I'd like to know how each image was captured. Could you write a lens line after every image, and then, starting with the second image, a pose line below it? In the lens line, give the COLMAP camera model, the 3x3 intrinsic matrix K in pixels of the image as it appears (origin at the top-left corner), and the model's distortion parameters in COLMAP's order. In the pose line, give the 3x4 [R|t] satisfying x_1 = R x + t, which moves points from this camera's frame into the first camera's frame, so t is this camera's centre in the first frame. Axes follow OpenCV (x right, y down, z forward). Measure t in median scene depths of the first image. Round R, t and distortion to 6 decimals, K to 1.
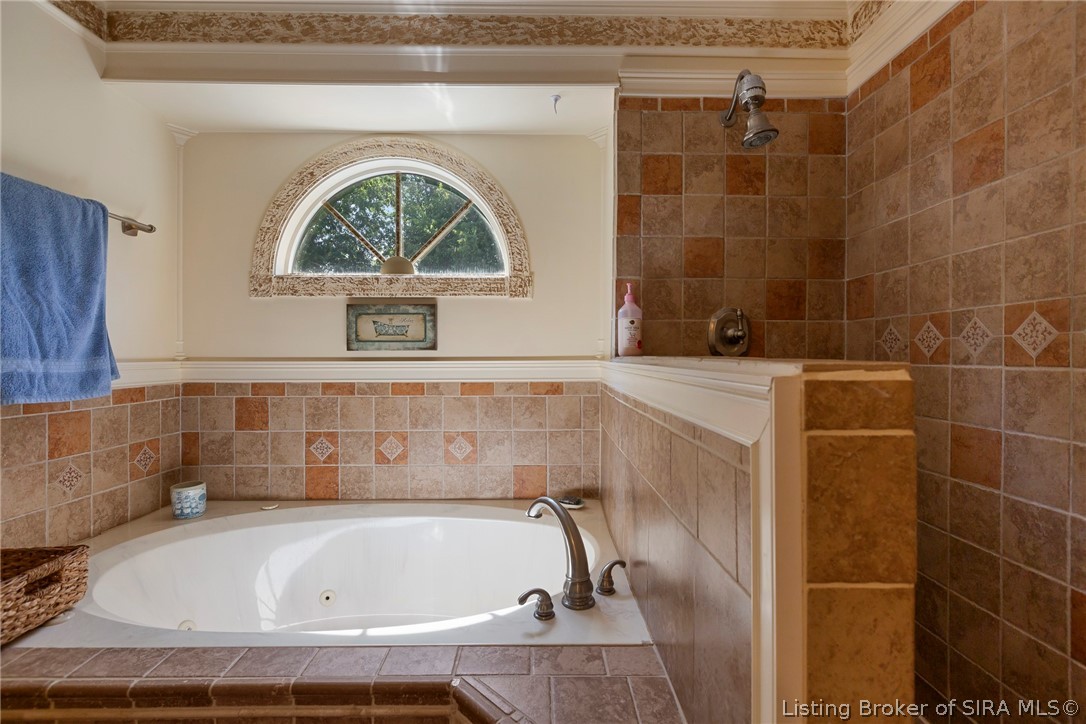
lens RADIAL K [[492.3, 0, 544.6], [0, 492.3, 358.8], [0, 0, 1]] dist [-0.002991, -0.000367]
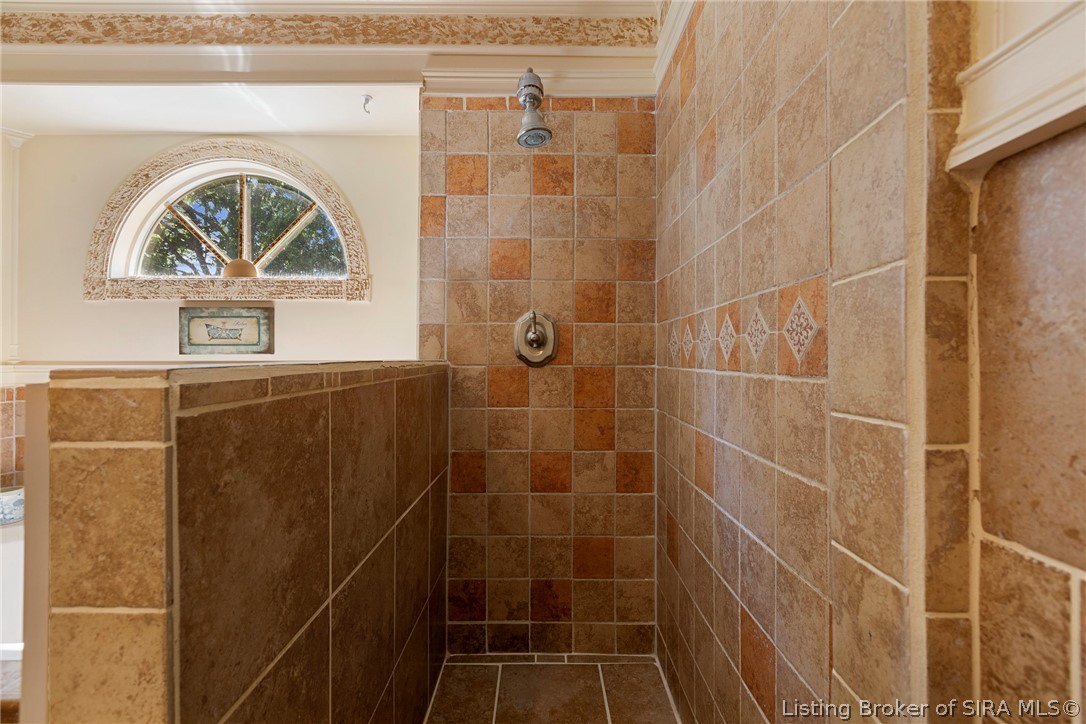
lens RADIAL K [[492.3, 0, 543.4], [0, 492.3, 358.2], [0, 0, 1]] dist [-0.002991, -0.000367]
pose [[0.999992, -0.000891, -0.003805, 0.393783], [0.000864, 0.999974, -0.007128, -0.001525], [0.003812, 0.007125, 0.999967, 0.020627]]
